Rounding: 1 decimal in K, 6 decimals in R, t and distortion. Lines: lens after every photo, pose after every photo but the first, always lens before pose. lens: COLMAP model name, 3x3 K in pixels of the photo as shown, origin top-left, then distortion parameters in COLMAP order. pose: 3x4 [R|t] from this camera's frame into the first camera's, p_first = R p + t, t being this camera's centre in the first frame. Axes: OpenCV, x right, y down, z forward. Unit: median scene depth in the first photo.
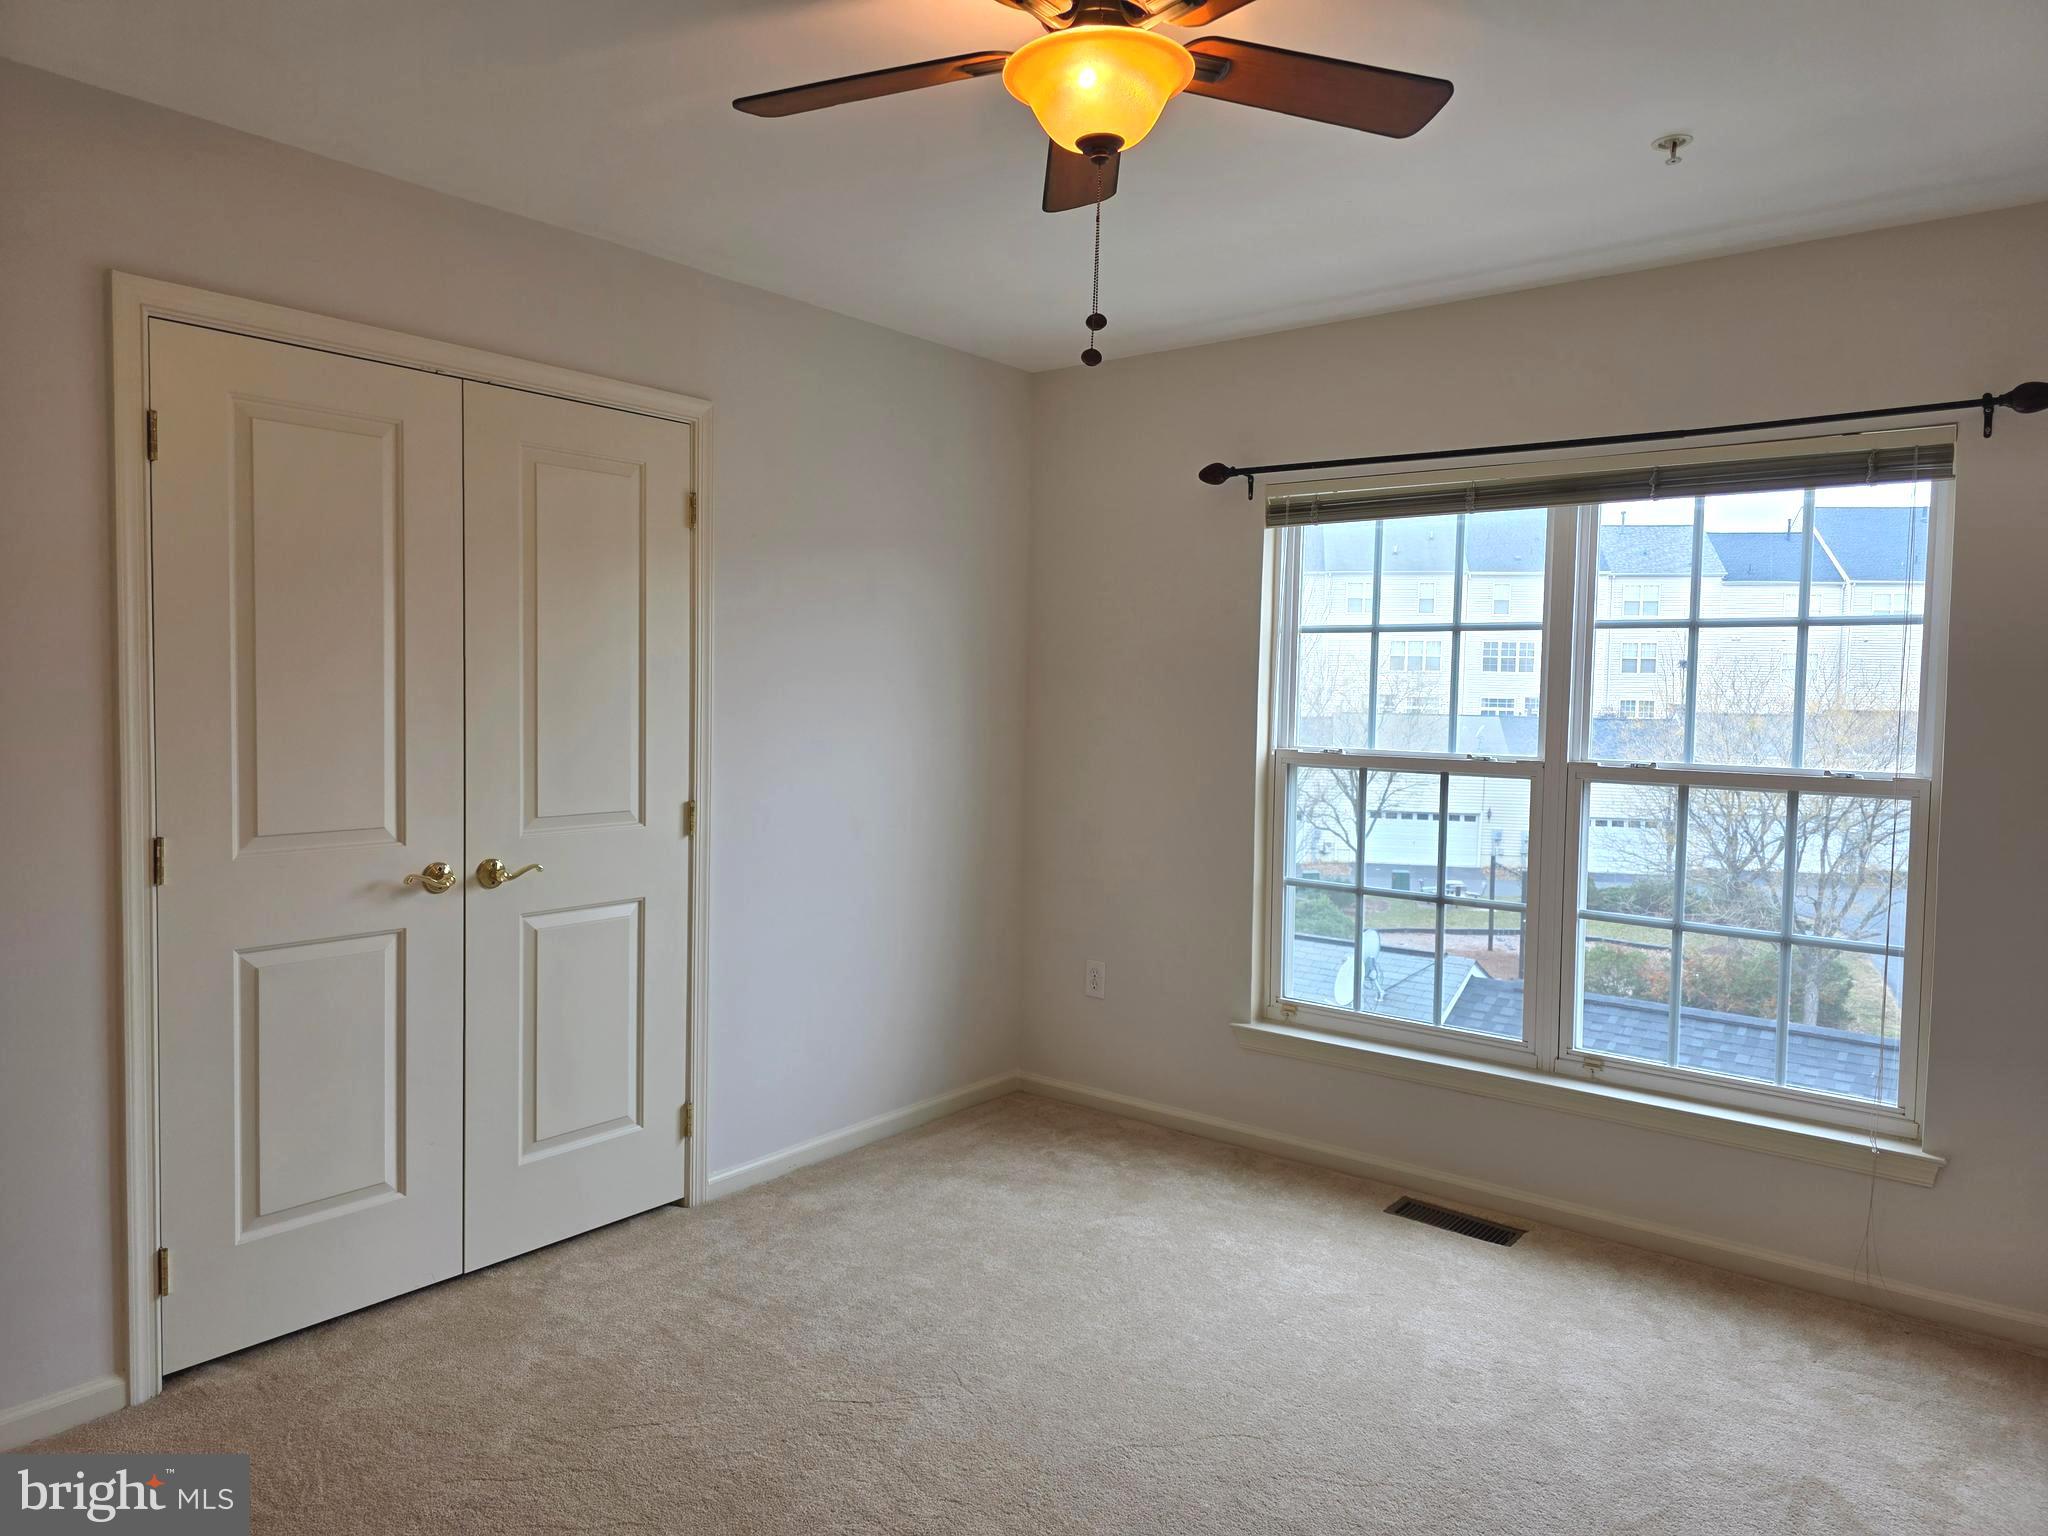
lens RADIAL K [[1382.2, 0, 1024.0], [0, 1382.2, 768.0], [0, 0, 1]] dist [0.067132, -0.001460]
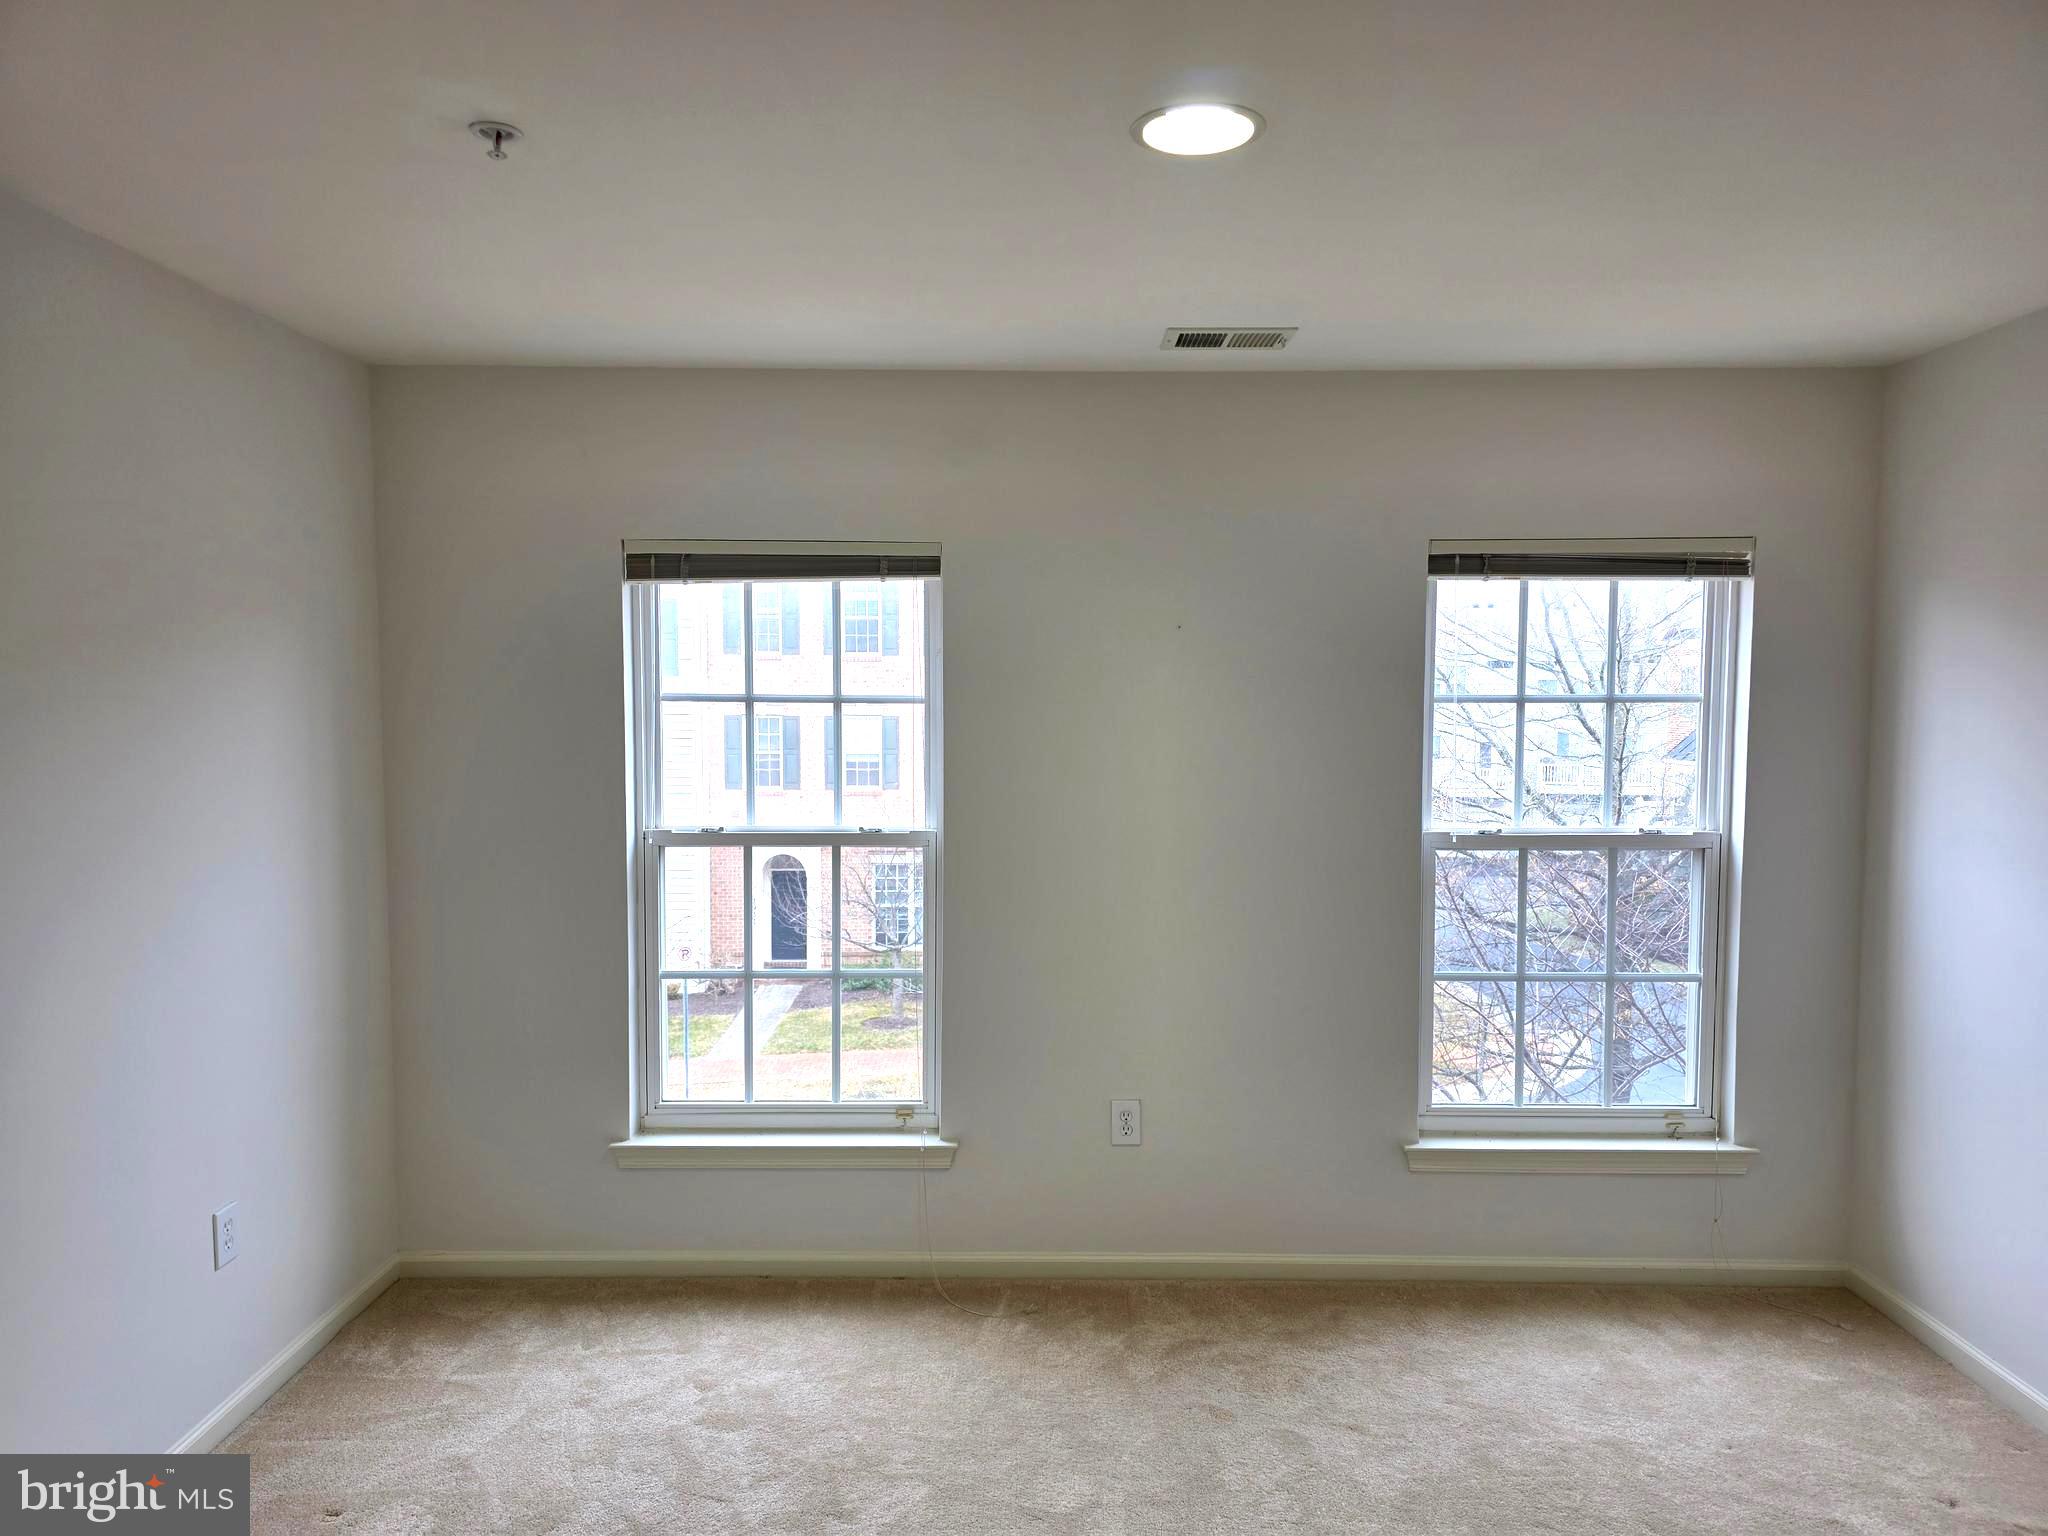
lens RADIAL K [[1389.9, 0, 1049.5], [0, 1389.9, 806.6], [0, 0, 1]] dist [-0.001854, 0.000336]
pose [[0.788573, -0.031608, 0.614129, -0.167499], [0.045392, 0.998946, -0.006872, -0.010490], [-0.613264, 0.033295, 0.789176, 0.130129]]
